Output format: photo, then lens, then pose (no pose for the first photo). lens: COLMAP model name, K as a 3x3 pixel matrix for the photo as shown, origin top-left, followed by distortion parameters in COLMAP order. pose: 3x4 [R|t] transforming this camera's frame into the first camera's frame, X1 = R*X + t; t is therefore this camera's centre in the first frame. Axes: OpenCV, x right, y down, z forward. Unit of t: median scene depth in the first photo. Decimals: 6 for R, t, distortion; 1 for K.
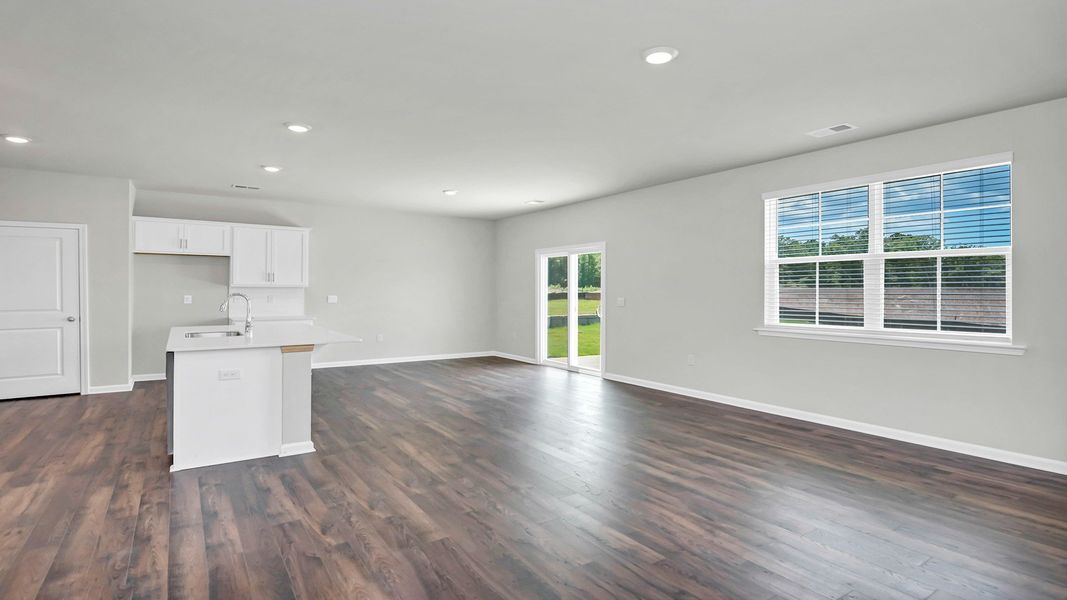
lens RADIAL K [[539.2, 0, 543.1], [0, 539.2, 286.9], [0, 0, 1]] dist [-0.004371, -0.001231]
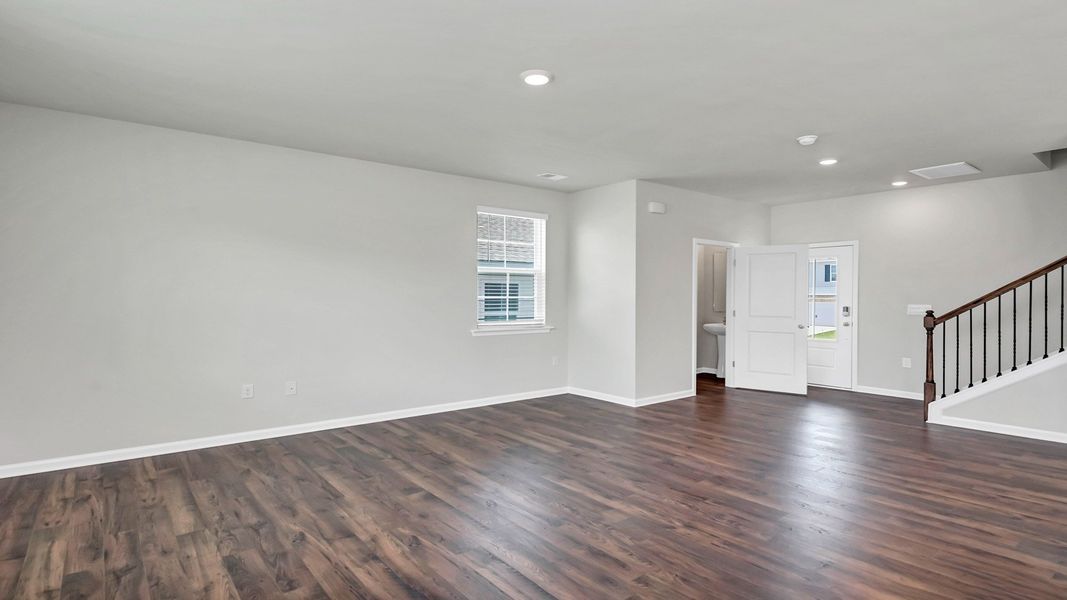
lens RADIAL K [[539.2, 0, 543.1], [0, 539.2, 286.9], [0, 0, 1]] dist [-0.004371, -0.001231]
pose [[-0.995836, -0.007585, -0.090850, 0.255424], [-0.005014, 0.999581, -0.028499, 0.011862], [0.091028, -0.027925, -0.995457, 1.783986]]
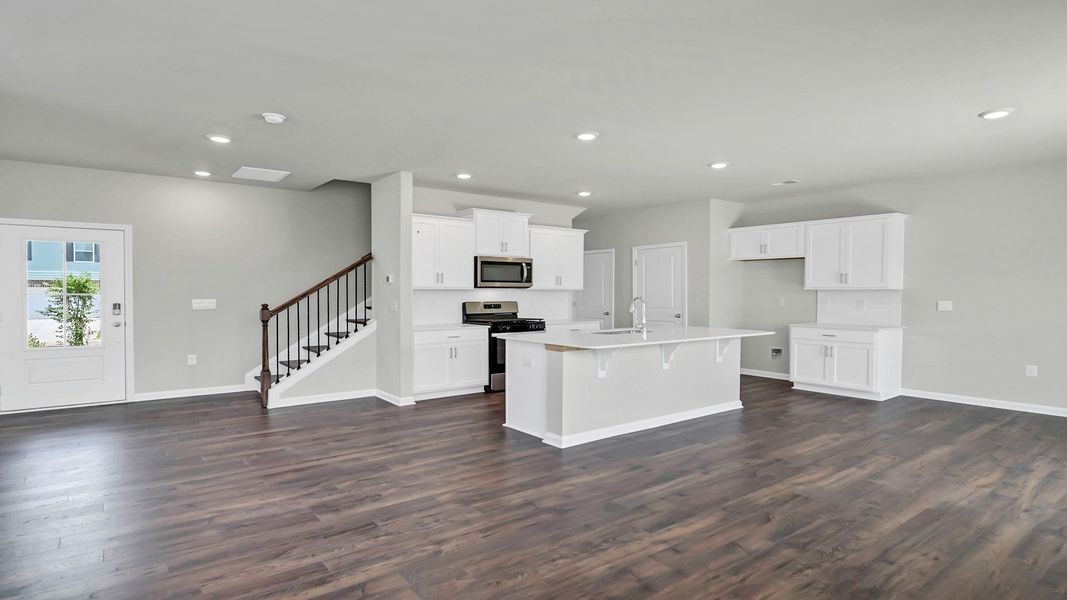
lens RADIAL K [[539.2, 0, 543.1], [0, 539.2, 286.9], [0, 0, 1]] dist [-0.004371, -0.001231]
pose [[0.066800, -0.014023, -0.997668, 0.728268], [0.010435, 0.999856, -0.013355, 0.008090], [0.997712, -0.009519, 0.066937, 1.060338]]
